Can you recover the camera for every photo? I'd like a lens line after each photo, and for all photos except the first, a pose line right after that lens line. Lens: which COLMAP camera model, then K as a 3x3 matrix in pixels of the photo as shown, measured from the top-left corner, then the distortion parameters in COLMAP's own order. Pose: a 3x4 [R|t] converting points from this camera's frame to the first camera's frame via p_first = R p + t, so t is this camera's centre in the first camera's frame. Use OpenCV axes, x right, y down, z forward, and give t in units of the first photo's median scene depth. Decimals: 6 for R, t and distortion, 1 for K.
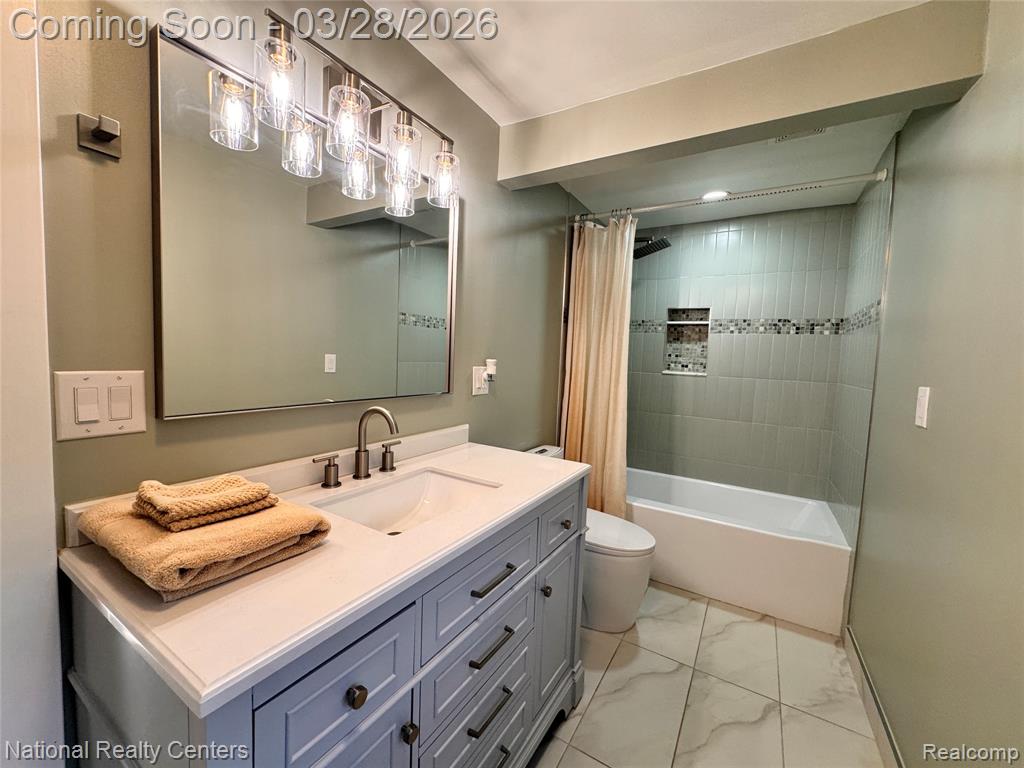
lens RADIAL K [[411.3, 0, 513.4], [0, 411.3, 384.8], [0, 0, 1]] dist [-0.002393, 0.000735]
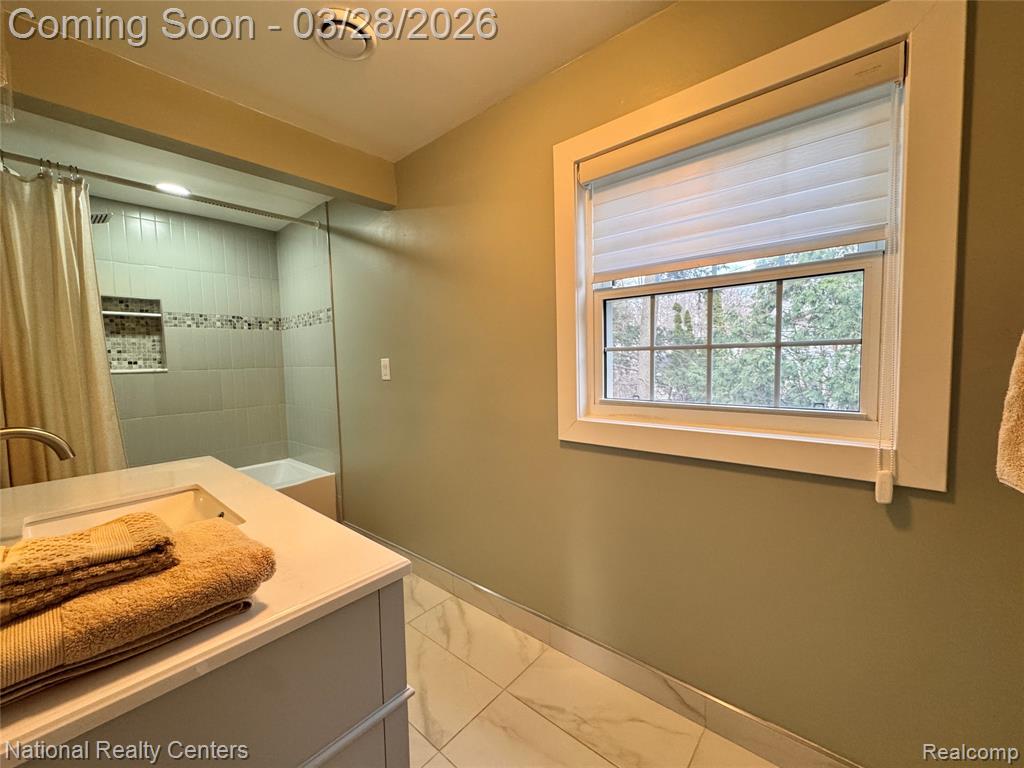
lens RADIAL K [[411.3, 0, 508.5], [0, 411.3, 384.5], [0, 0, 1]] dist [-0.002393, 0.000735]
pose [[0.194556, -0.109198, 0.974794, -0.318338], [0.103661, 0.990508, 0.090269, 0.005530], [-0.975399, 0.083486, 0.204029, 0.030751]]
